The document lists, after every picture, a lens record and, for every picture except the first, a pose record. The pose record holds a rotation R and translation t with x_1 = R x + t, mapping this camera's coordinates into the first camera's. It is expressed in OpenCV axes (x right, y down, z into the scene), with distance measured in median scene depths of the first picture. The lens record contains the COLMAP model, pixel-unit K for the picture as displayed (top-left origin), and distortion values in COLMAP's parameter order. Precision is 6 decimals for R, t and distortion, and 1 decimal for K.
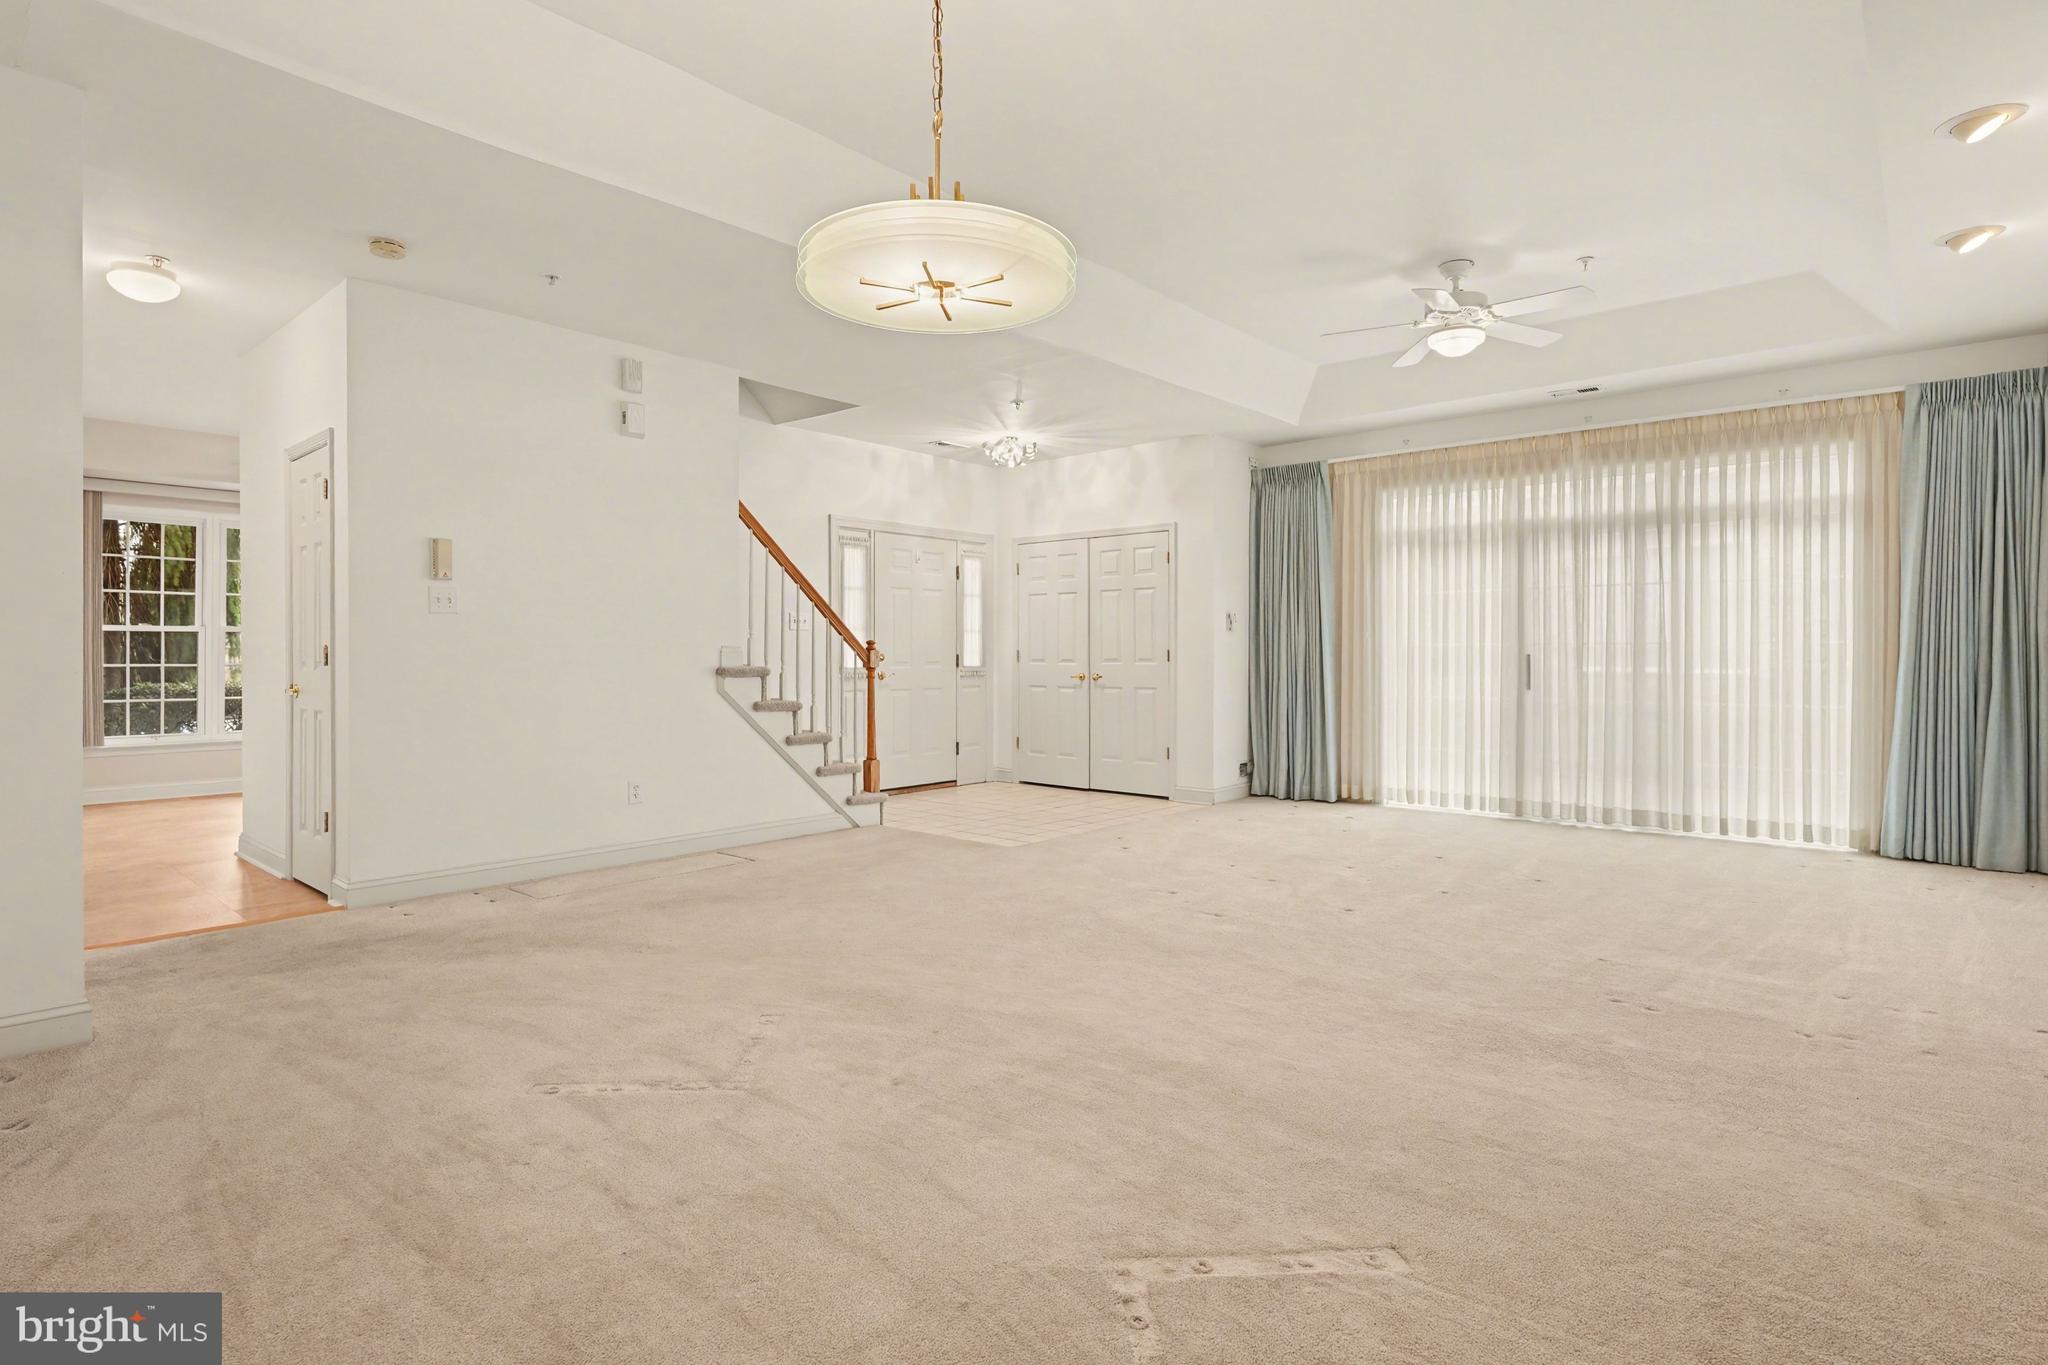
lens RADIAL K [[1062.3, 0, 1018.8], [0, 1062.3, 652.6], [0, 0, 1]] dist [0.002613, -0.001877]
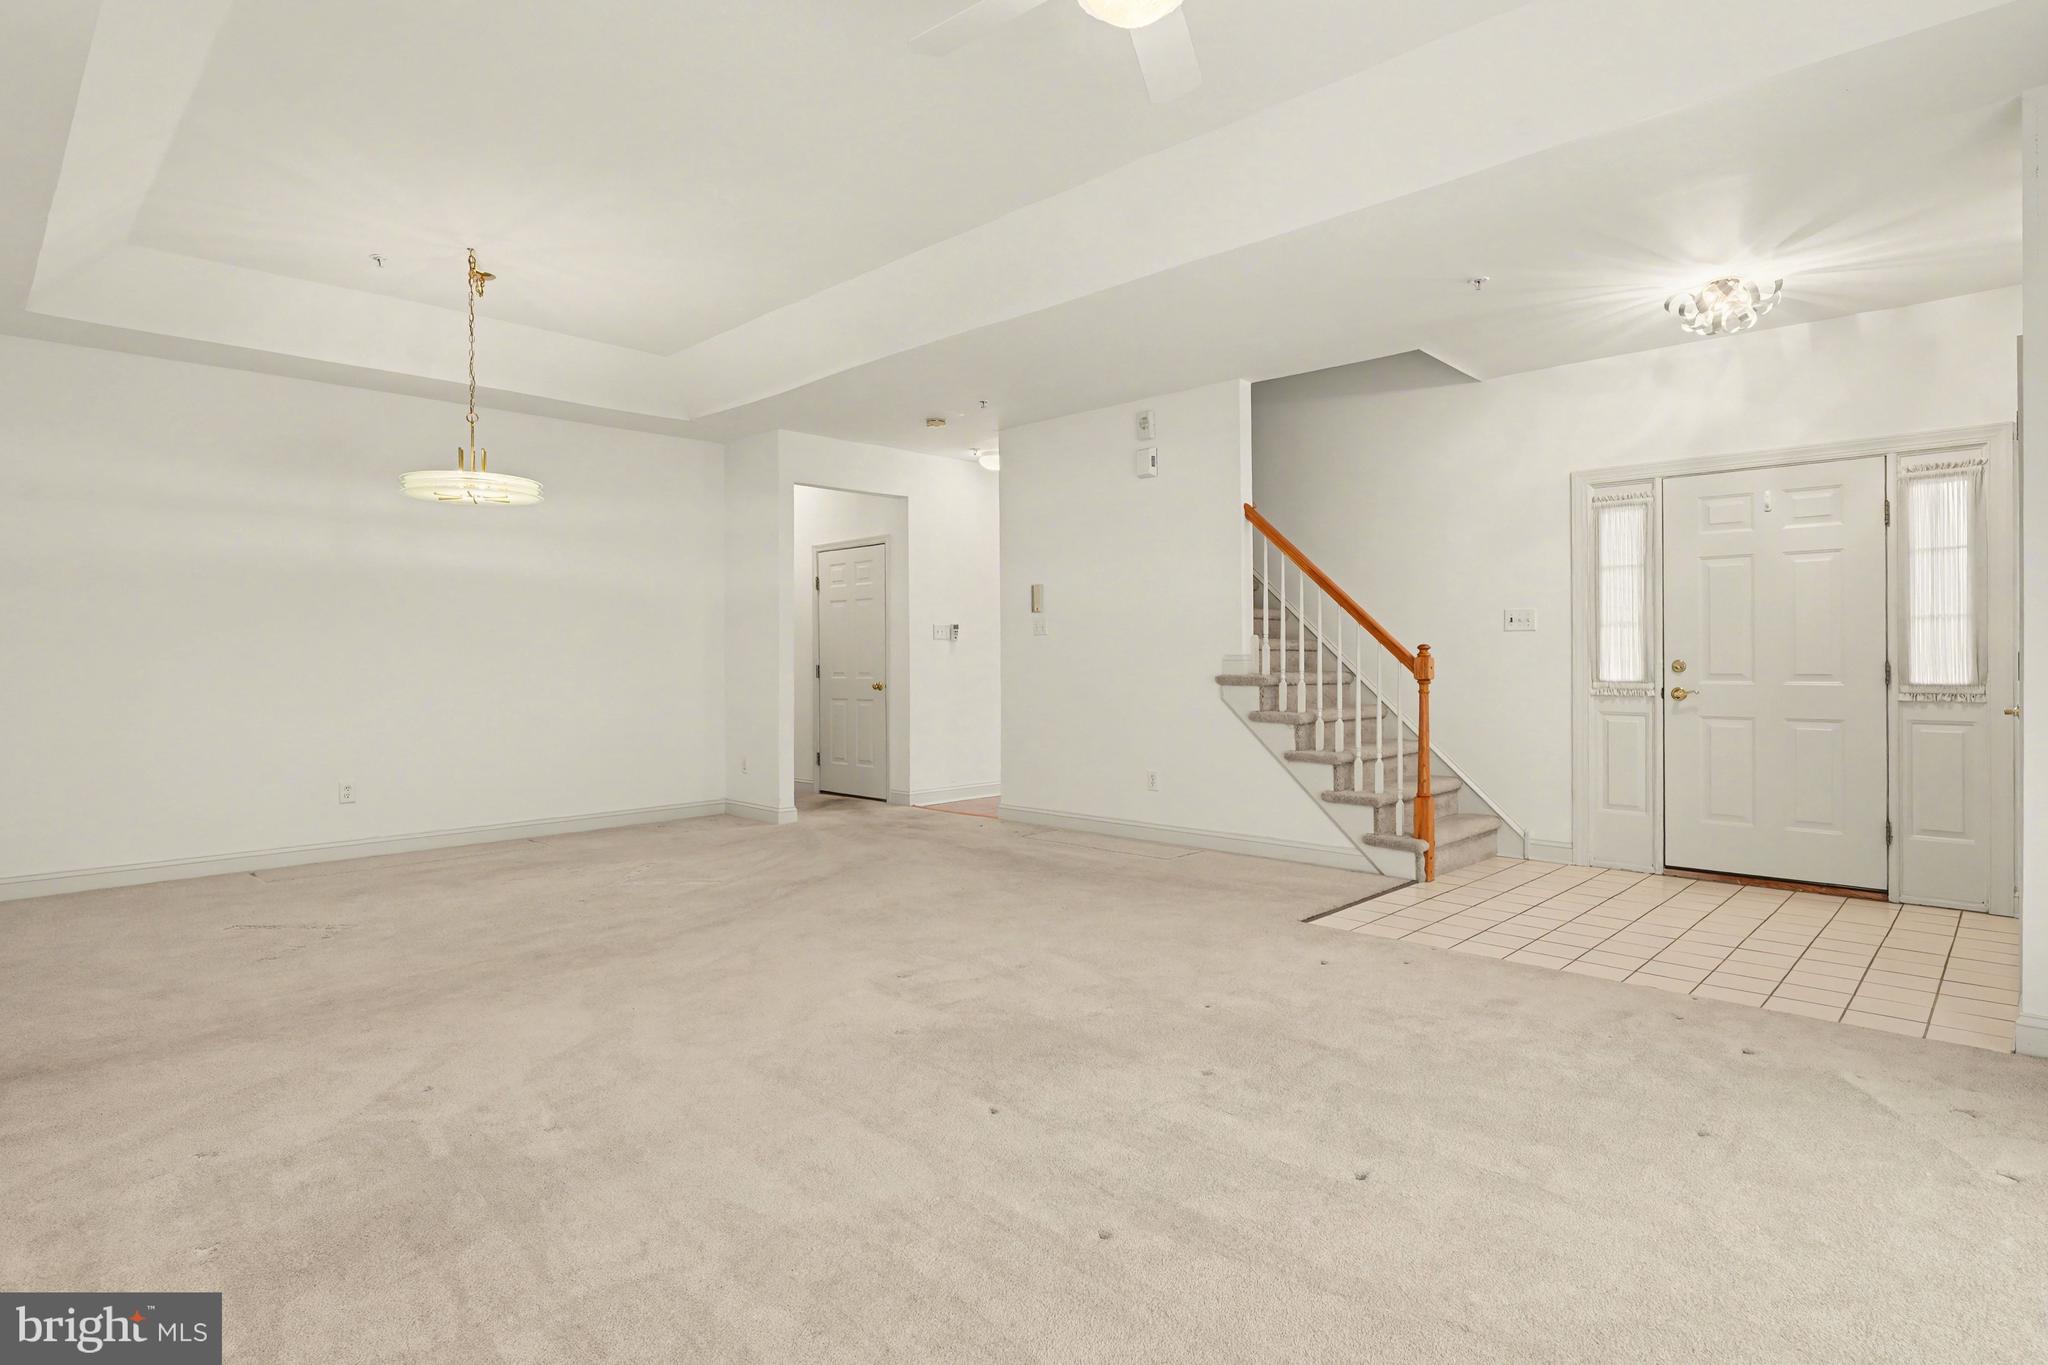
lens RADIAL K [[1062.3, 0, 1018.8], [0, 1062.3, 652.6], [0, 0, 1]] dist [0.002613, -0.001877]
pose [[-0.048660, -0.006487, -0.998794, 0.673544], [0.005255, 0.999963, -0.006751, -0.002323], [0.998802, -0.005578, -0.048624, 0.759758]]
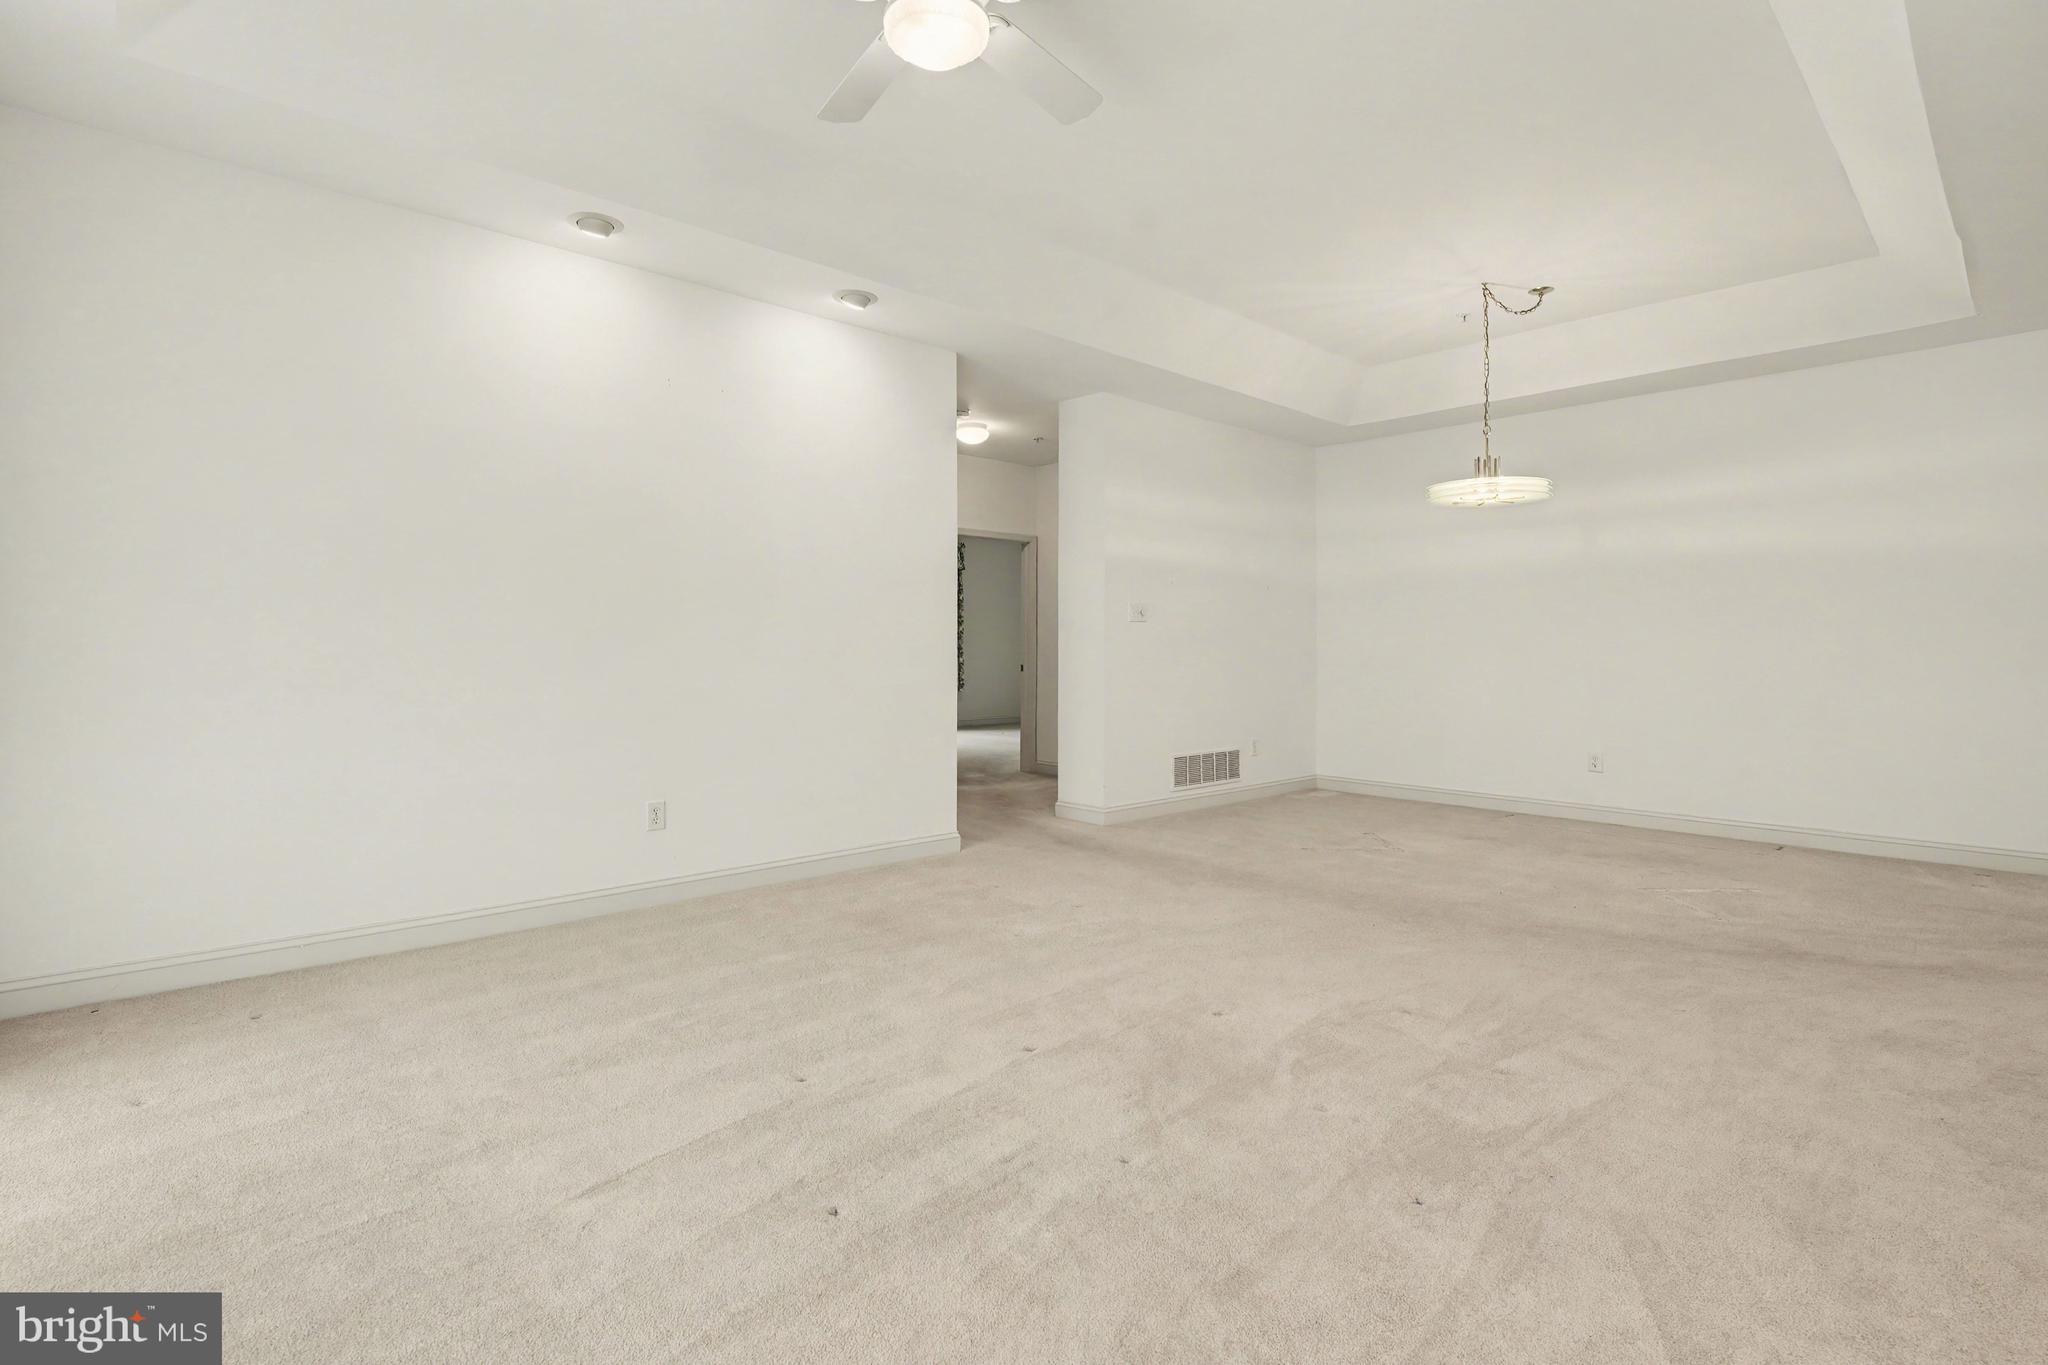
lens RADIAL K [[932.2, 0, 1020.4], [0, 932.2, 672.3], [0, 0, 1]] dist [-0.016207, 0.000889]
pose [[-0.995260, -0.009154, 0.096821, 0.263280], [-0.006679, 0.999643, 0.025855, 0.000825], [-0.097023, 0.025086, -0.994966, 1.089814]]
